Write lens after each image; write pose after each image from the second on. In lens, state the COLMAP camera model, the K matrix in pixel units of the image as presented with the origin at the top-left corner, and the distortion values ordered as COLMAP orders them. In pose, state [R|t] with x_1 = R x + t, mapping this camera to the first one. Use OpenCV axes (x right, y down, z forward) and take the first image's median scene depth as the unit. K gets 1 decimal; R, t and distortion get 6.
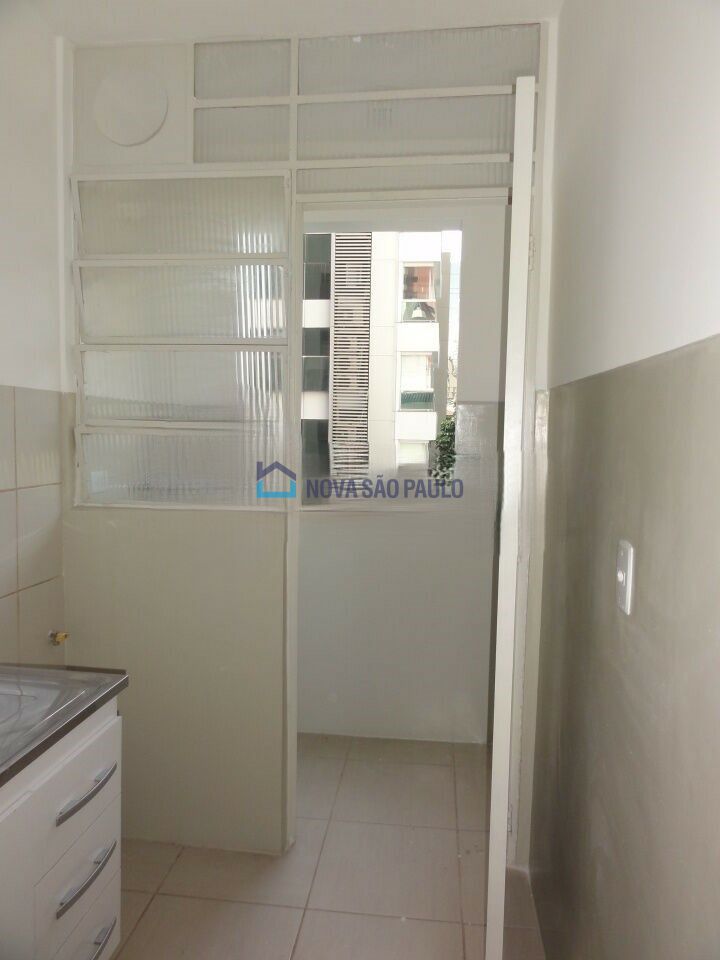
lens RADIAL K [[676.2, 0, 363.4], [0, 676.2, 483.1], [0, 0, 1]] dist [-0.003686, 0.000717]
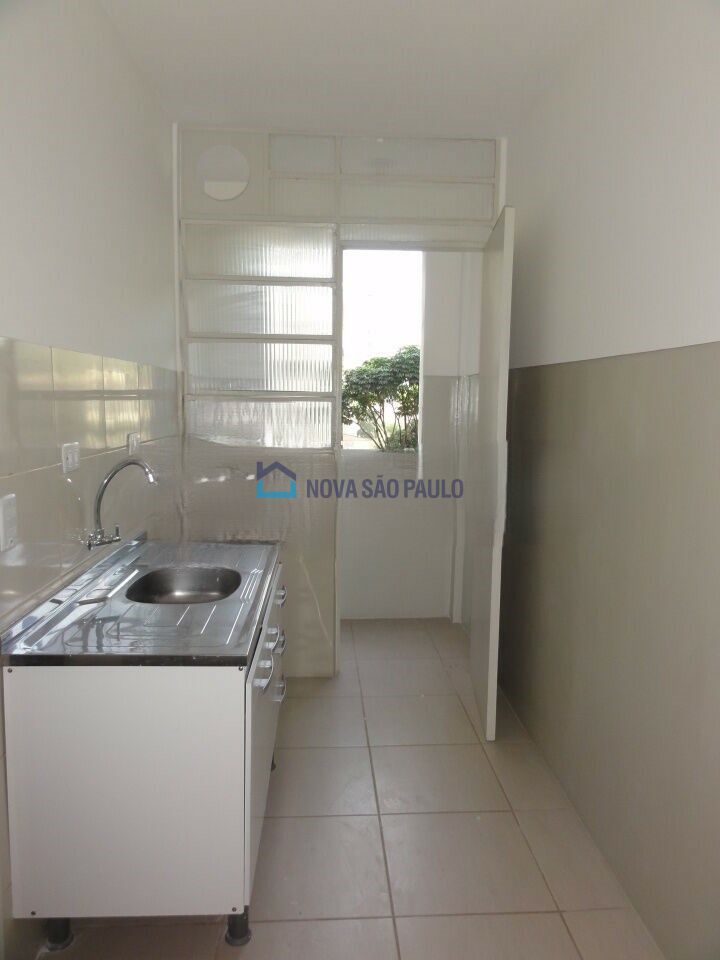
lens RADIAL K [[676.2, 0, 361.3], [0, 676.2, 478.7], [0, 0, 1]] dist [-0.003686, 0.000717]
pose [[0.985614, -0.027025, 0.166839, -0.048701], [0.020327, 0.998922, 0.041725, 0.006836], [-0.167787, -0.037734, 0.985101, -0.079098]]
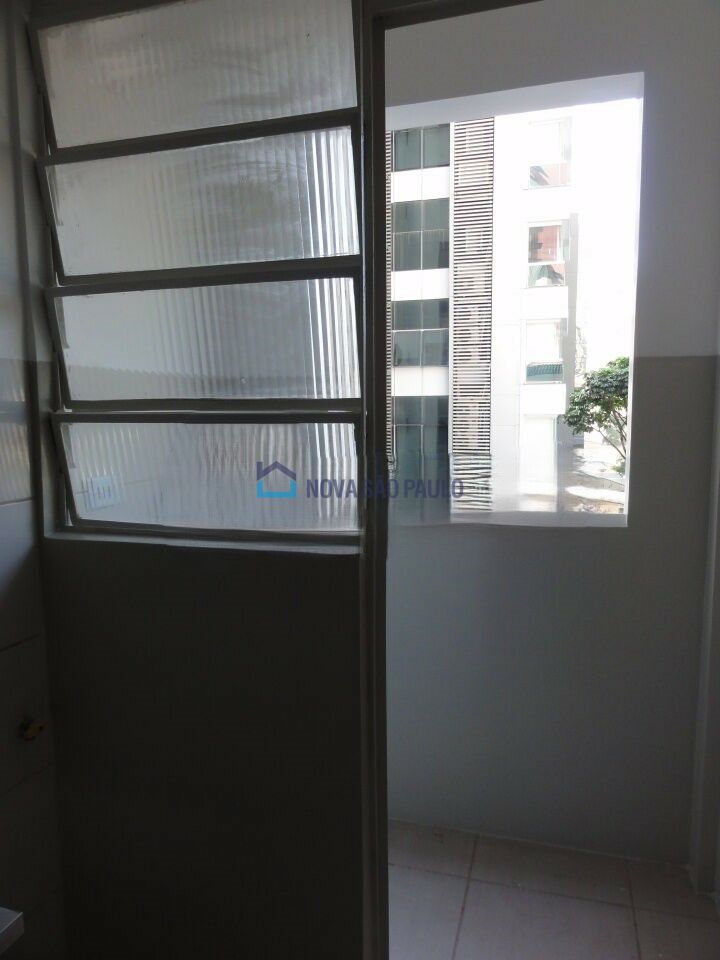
lens RADIAL K [[676.2, 0, 367.9], [0, 676.2, 481.4], [0, 0, 1]] dist [-0.003686, 0.000717]
pose [[0.985001, -0.008784, -0.172325, -0.000961], [0.014110, 0.999459, 0.029706, -0.005180], [0.171971, -0.031692, 0.984592, 0.064732]]
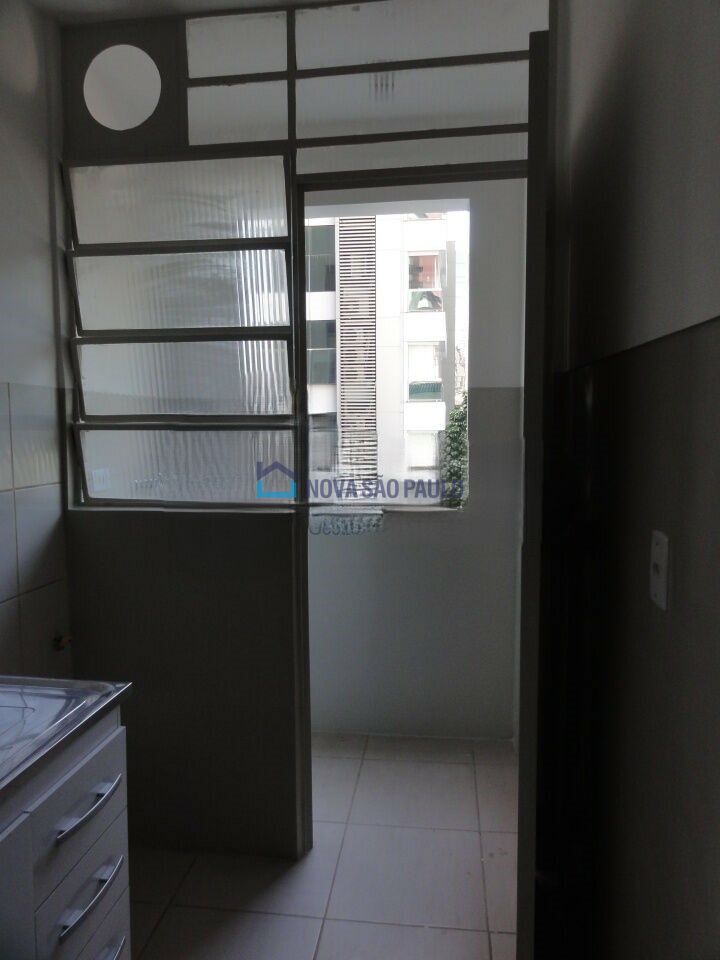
lens RADIAL K [[676.2, 0, 363.6], [0, 676.2, 482.2], [0, 0, 1]] dist [-0.003686, 0.000717]
pose [[0.999603, -0.024169, -0.014472, -0.000138], [0.024314, 0.999655, 0.009915, 0.000087], [0.014228, -0.010263, 0.999846, 0.006483]]
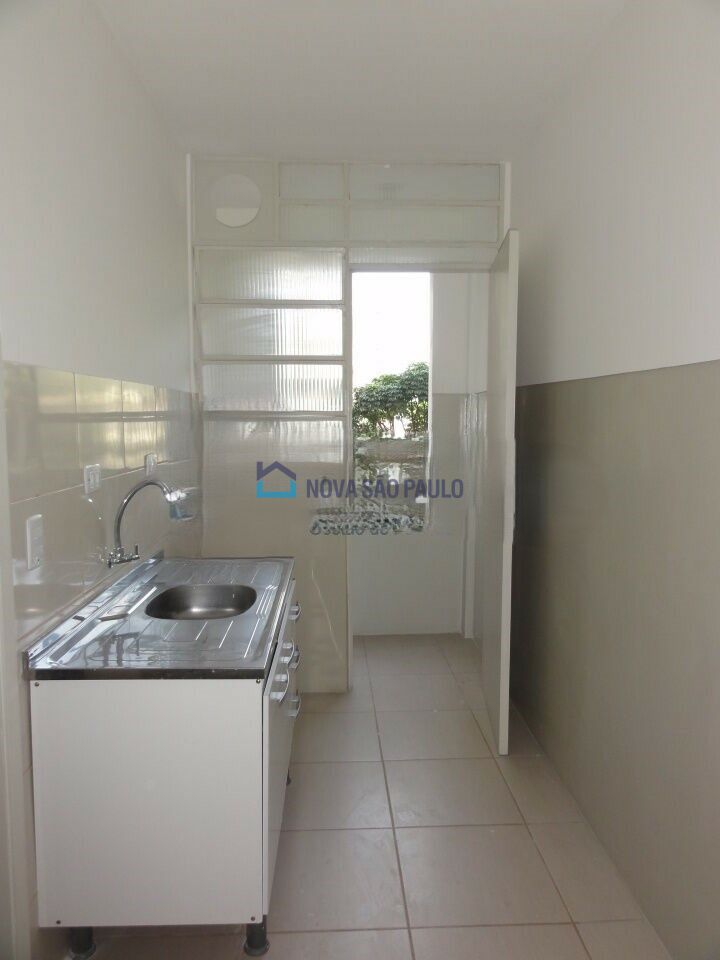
lens RADIAL K [[676.2, 0, 361.8], [0, 676.2, 479.0], [0, 0, 1]] dist [-0.003686, 0.000717]
pose [[0.987634, -0.033282, 0.153204, -0.049534], [0.031062, 0.999375, 0.016864, 0.006510], [-0.153670, -0.011897, 0.988051, -0.083033]]
